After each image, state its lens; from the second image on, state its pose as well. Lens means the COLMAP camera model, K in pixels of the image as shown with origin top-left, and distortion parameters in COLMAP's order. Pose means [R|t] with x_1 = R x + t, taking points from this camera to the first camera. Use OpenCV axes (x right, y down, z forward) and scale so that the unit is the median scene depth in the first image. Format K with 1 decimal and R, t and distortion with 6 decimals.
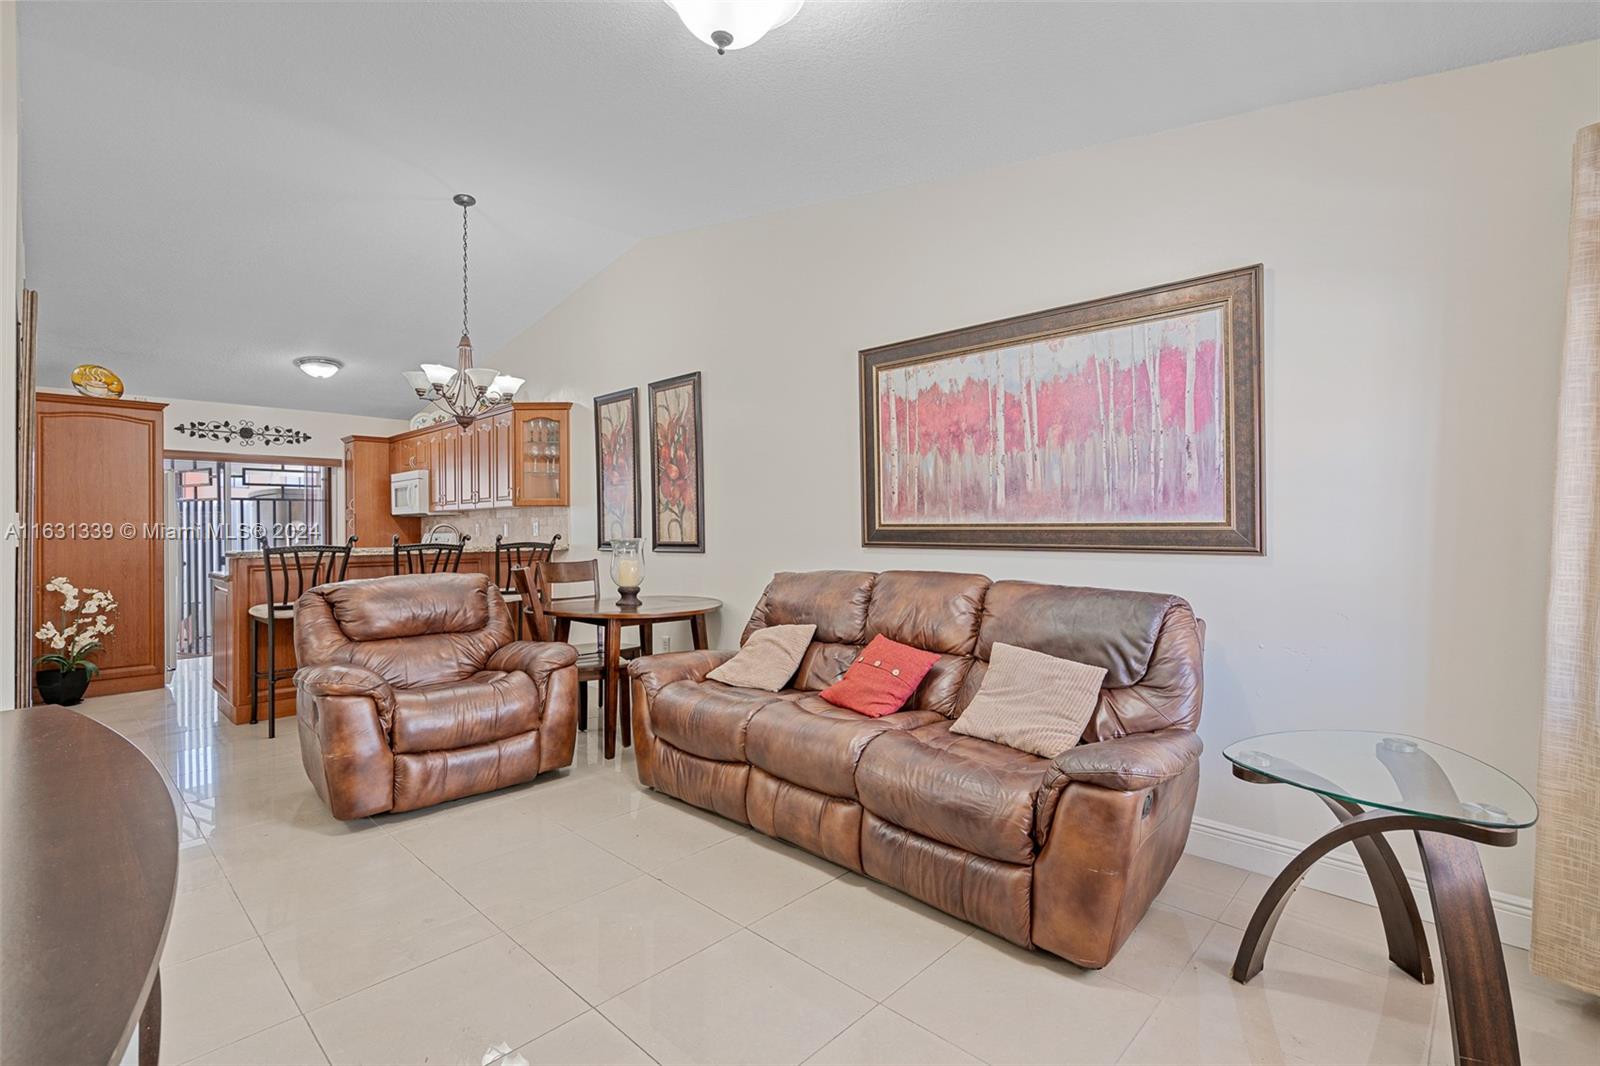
lens RADIAL K [[767.8, 0, 810.1], [0, 767.8, 512.7], [0, 0, 1]] dist [0.000787, 0.001981]
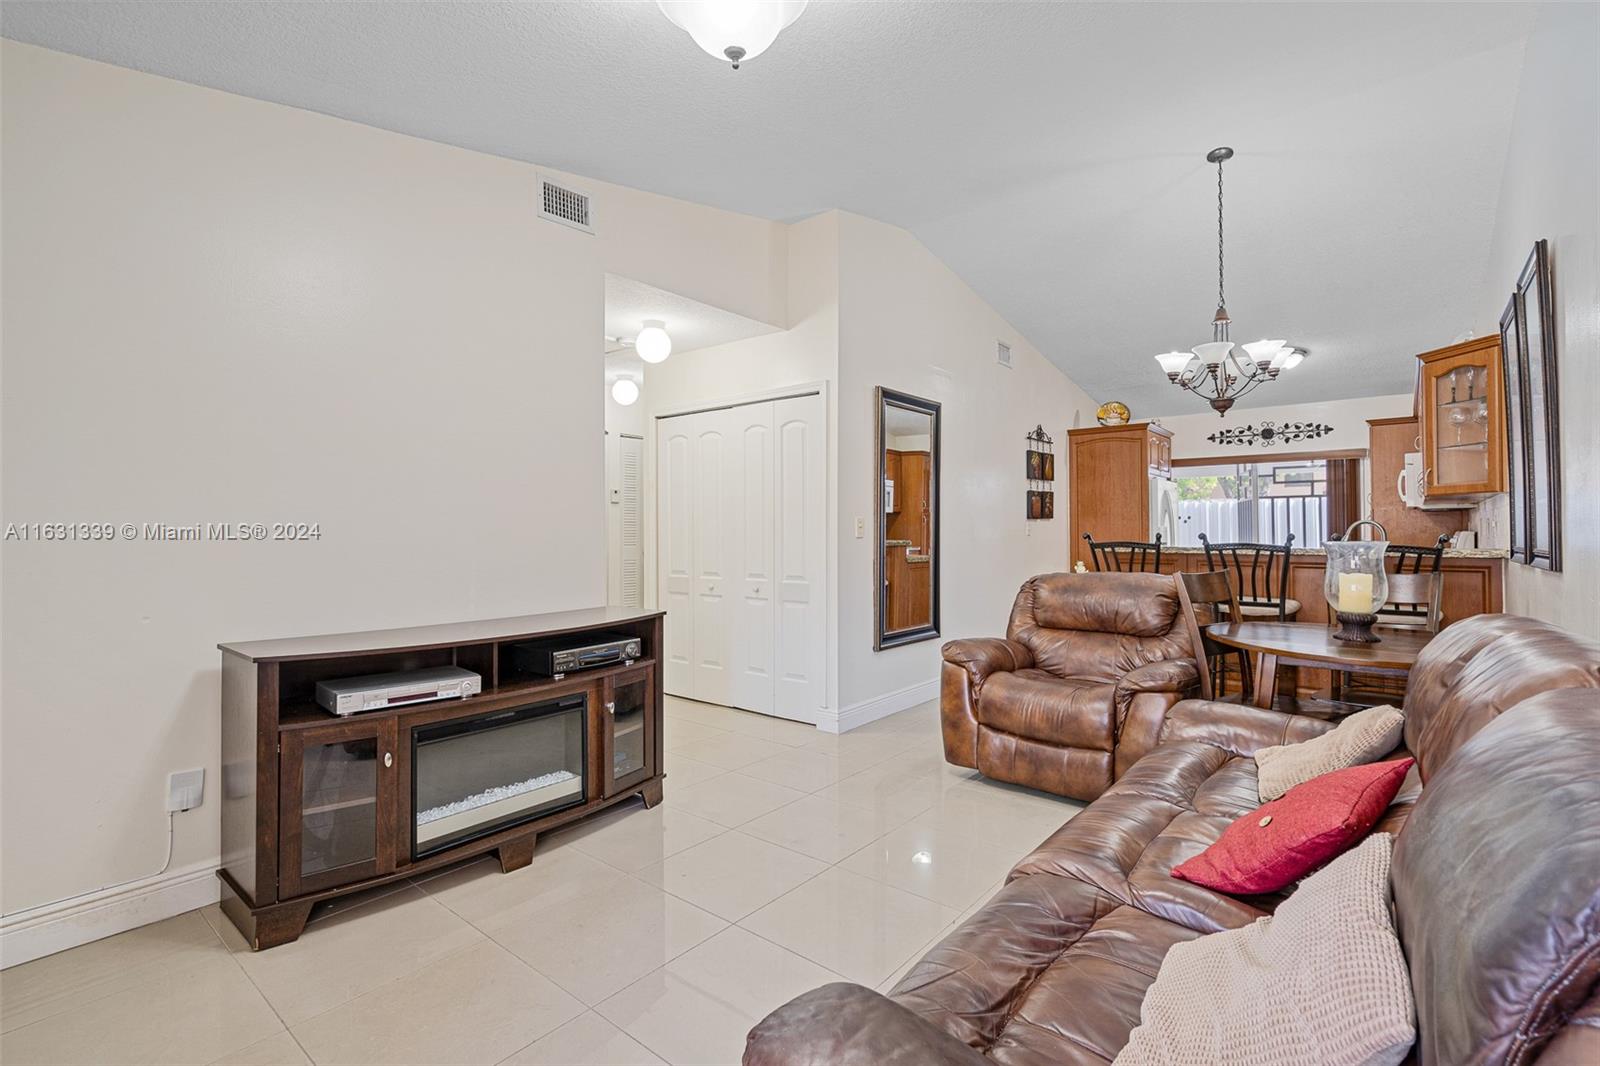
lens RADIAL K [[760.0, 0, 832.4], [0, 760.0, 527.2], [0, 0, 1]] dist [0.063486, 0.000105]
pose [[0.138224, 0.000185, -0.990401, 0.324583], [0.025915, 0.999657, 0.003803, 0.006020], [0.990062, -0.026192, 0.138172, 0.366634]]
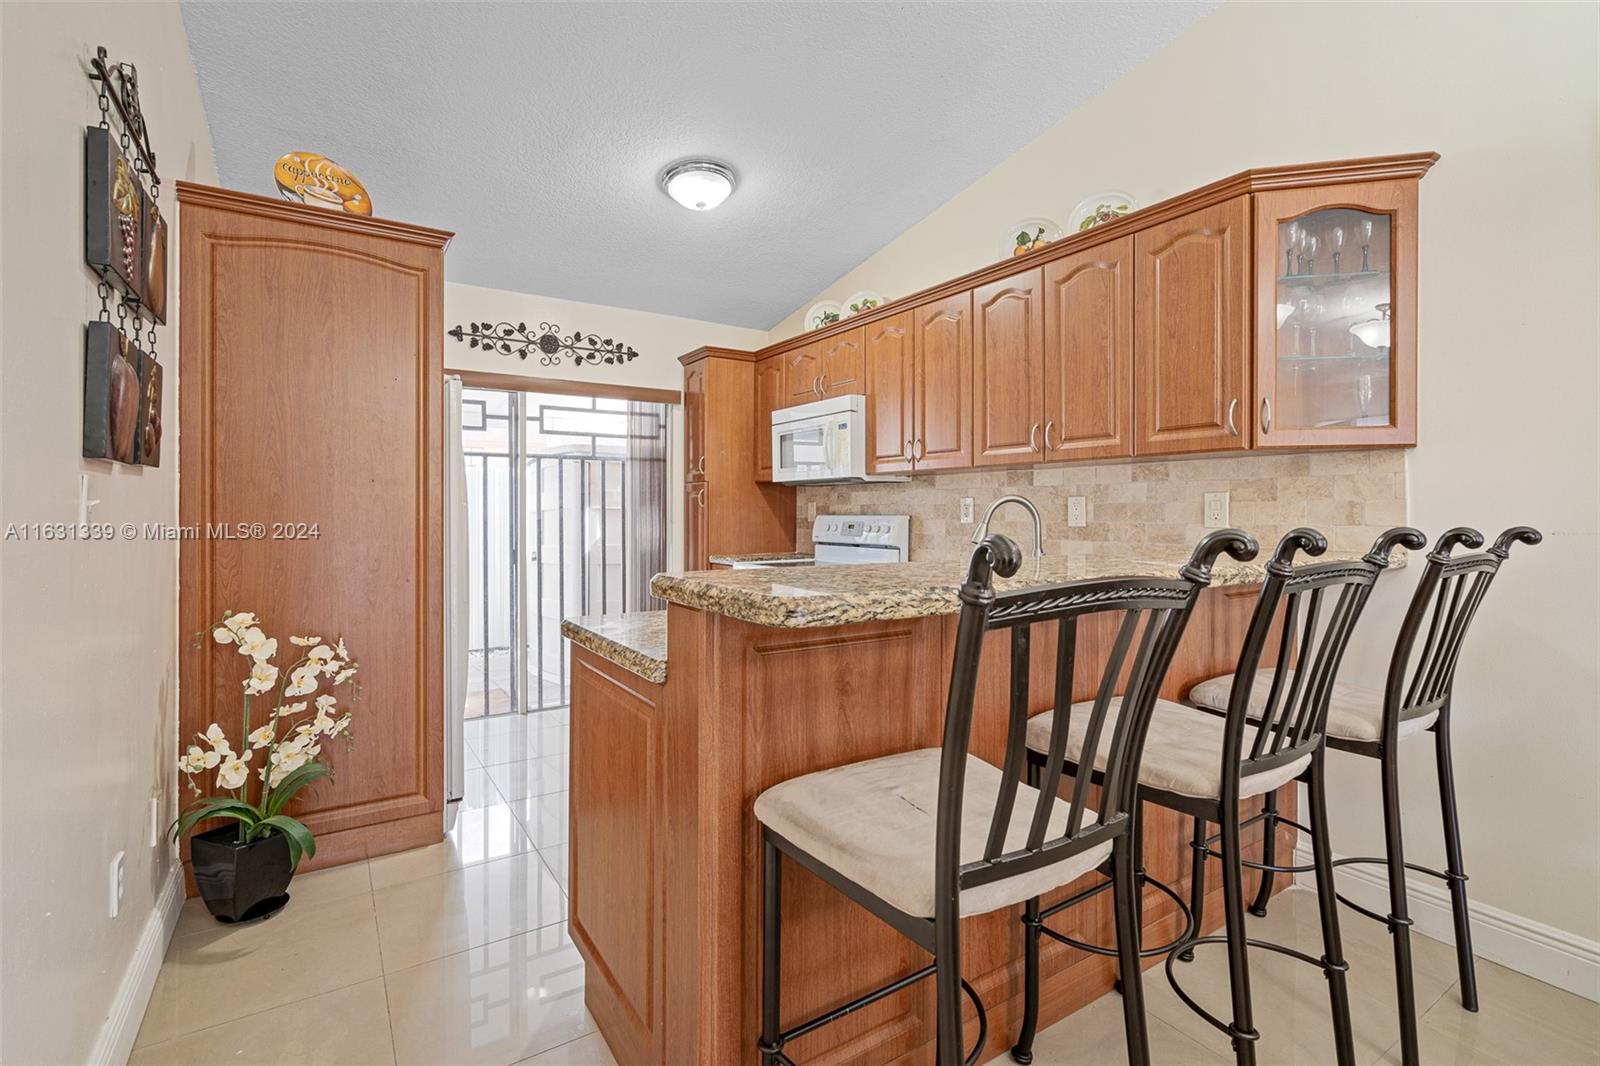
lens RADIAL K [[740.9, 0, 790.4], [0, 740.9, 495.4], [0, 0, 1]] dist [-0.001320, 0.000039]
pose [[0.974362, 0.004886, -0.224931, -0.585942], [-0.004198, 0.999985, 0.003534, 0.016051], [0.224945, -0.002499, 0.974368, 0.668827]]
